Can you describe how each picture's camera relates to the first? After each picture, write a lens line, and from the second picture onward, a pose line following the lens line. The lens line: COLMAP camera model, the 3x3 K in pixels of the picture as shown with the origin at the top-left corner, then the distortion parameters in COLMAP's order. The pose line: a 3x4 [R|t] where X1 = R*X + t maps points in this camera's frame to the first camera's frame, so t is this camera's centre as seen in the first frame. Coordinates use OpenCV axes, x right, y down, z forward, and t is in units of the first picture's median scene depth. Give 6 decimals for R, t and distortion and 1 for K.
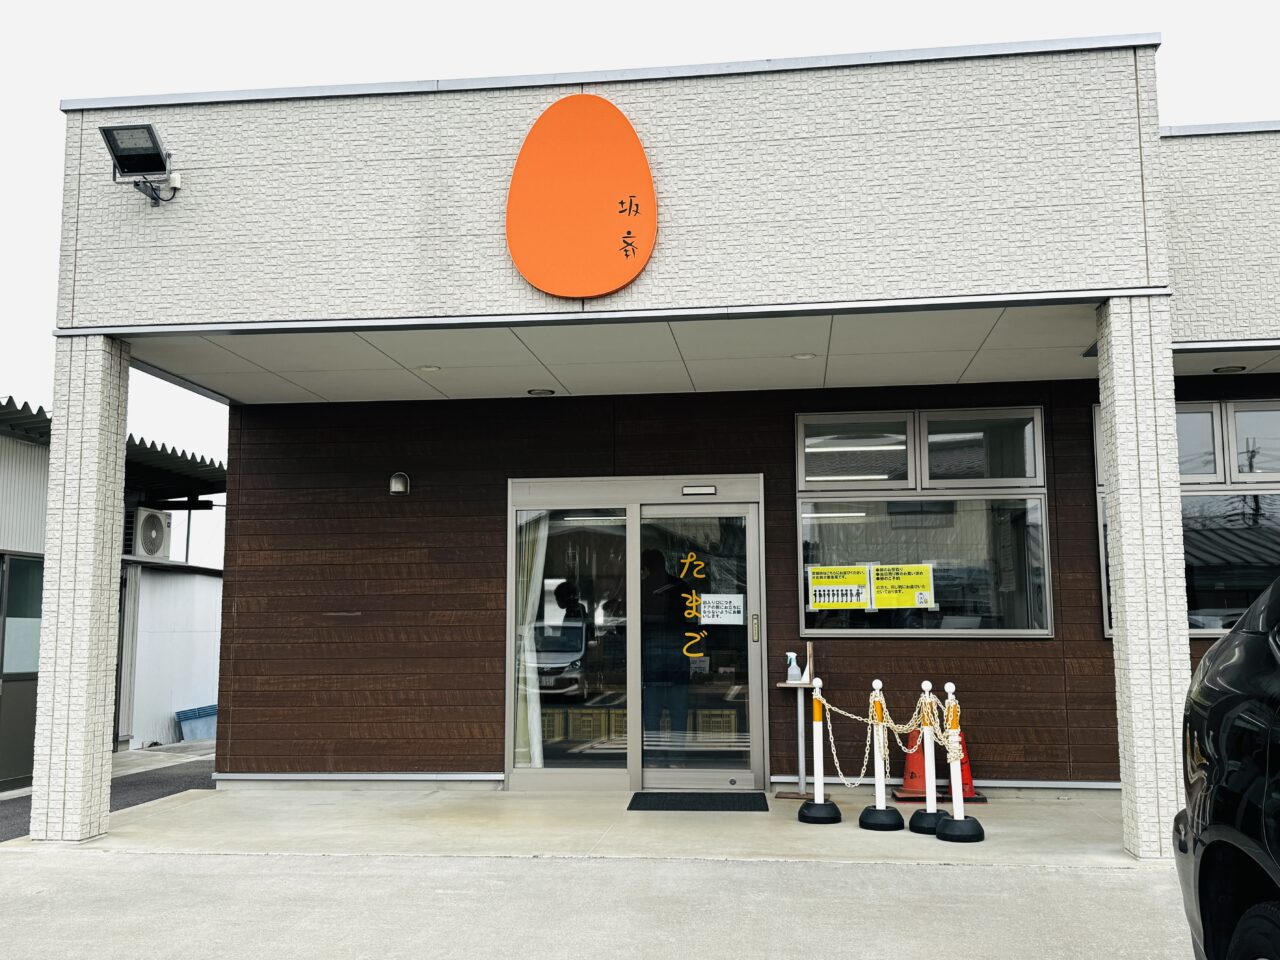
lens RADIAL K [[1132.1, 0, 680.9], [0, 1132.1, 505.2], [0, 0, 1]] dist [0.085331, -0.108192]
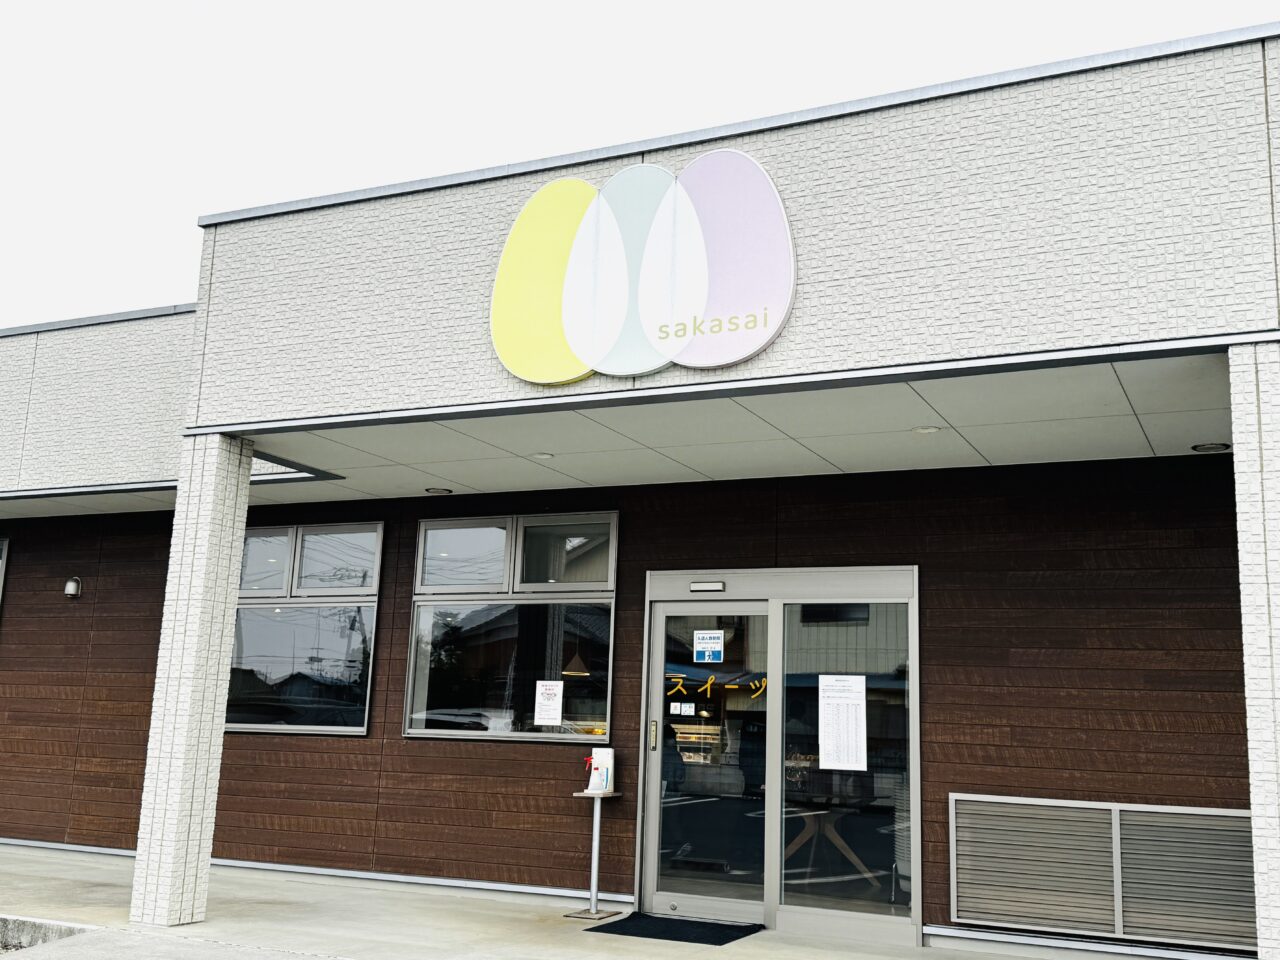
lens RADIAL K [[1350.1, 0, 641.3], [0, 1350.1, 484.1], [0, 0, 1]] dist [0.046065, 0.000000]
pose [[0.942000, -0.023523, -0.334786, 0.295591], [-0.003182, 0.996870, -0.078995, -0.005495], [0.335597, 0.075479, 0.938977, -0.035268]]
